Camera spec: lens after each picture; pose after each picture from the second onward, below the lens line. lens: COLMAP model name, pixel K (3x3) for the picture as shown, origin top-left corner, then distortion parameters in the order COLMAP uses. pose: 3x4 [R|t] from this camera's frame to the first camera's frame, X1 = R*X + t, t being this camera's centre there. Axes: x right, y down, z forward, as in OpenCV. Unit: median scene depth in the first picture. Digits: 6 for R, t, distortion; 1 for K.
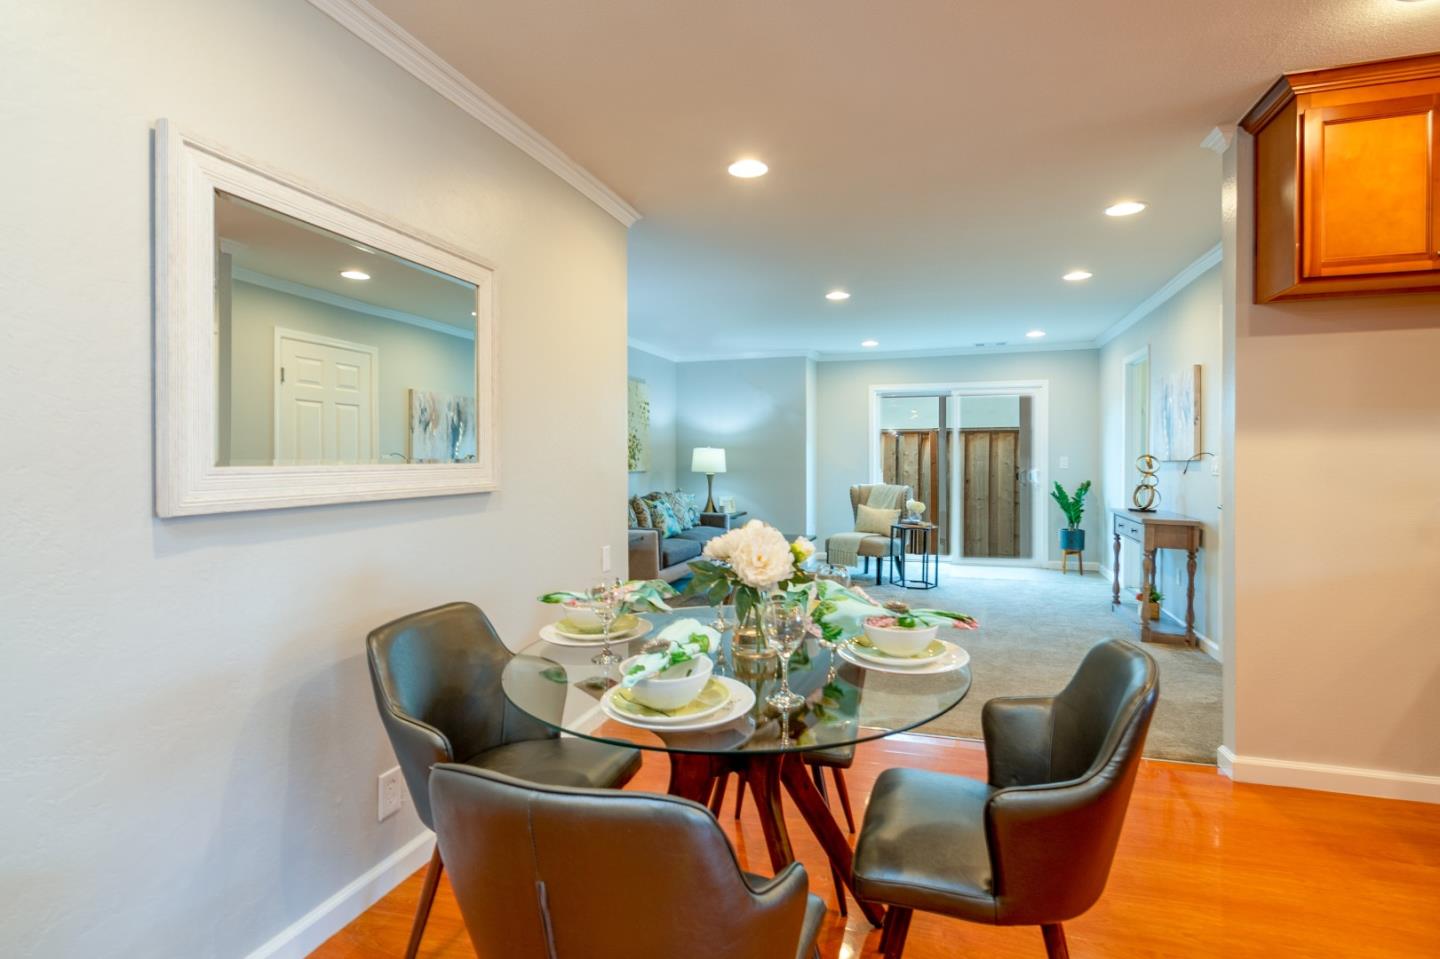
lens RADIAL K [[697.5, 0, 713.6], [0, 697.5, 471.7], [0, 0, 1]] dist [-0.003260, -0.000363]
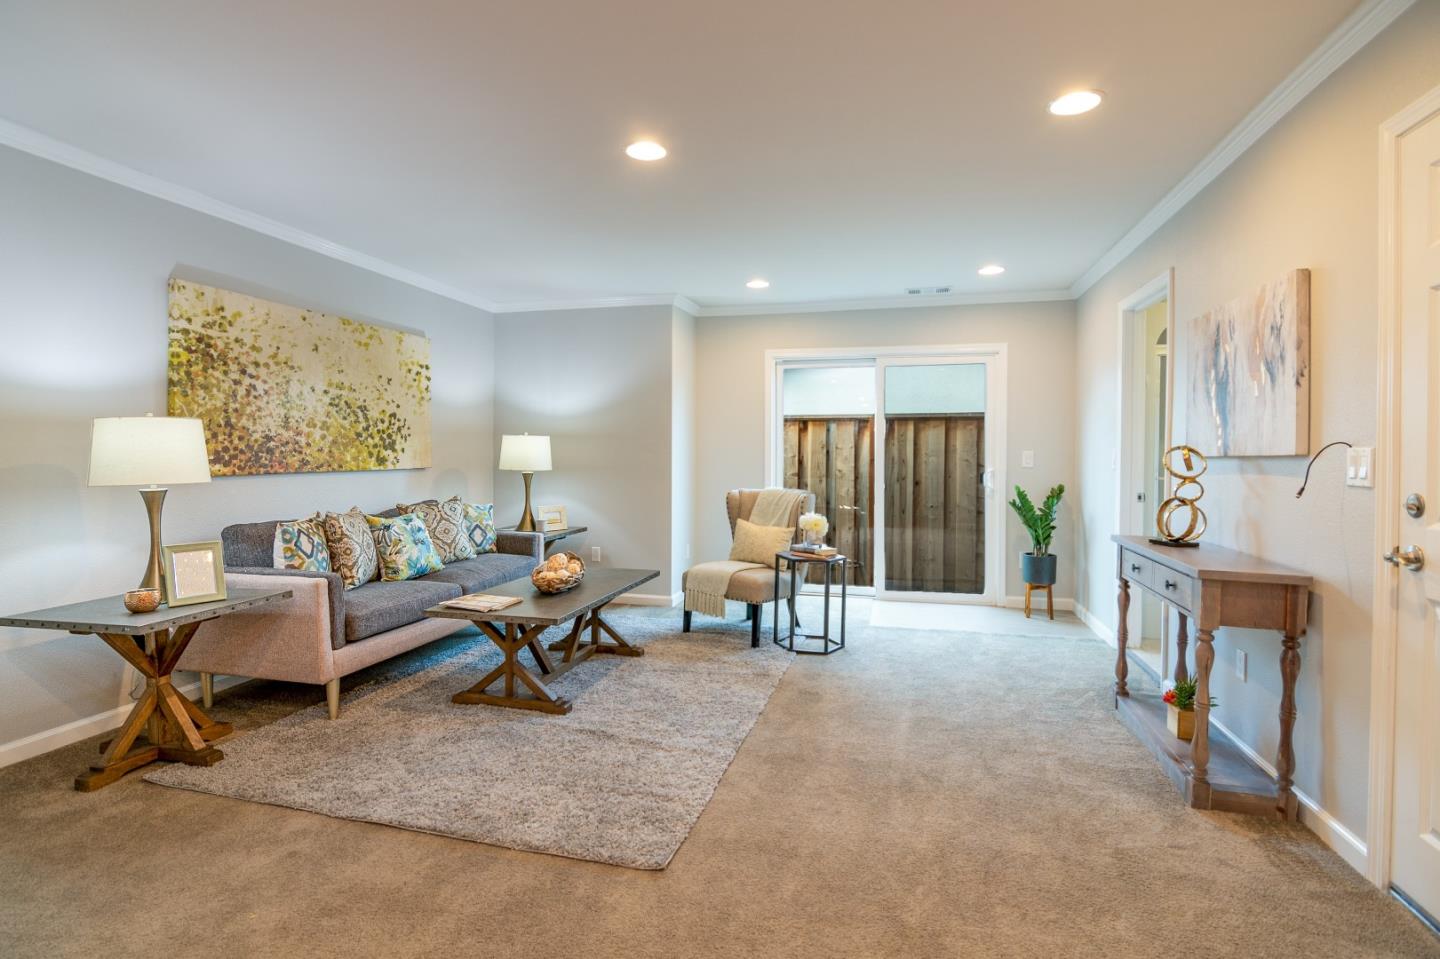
lens RADIAL K [[727.9, 0, 717.7], [0, 727.9, 472.5], [0, 0, 1]] dist [-0.000780, -0.000841]
pose [[0.996664, 0.003990, 0.081523, 0.143319], [-0.004636, 0.999959, 0.007740, -0.003915], [-0.081488, -0.008092, 0.996641, 0.323029]]
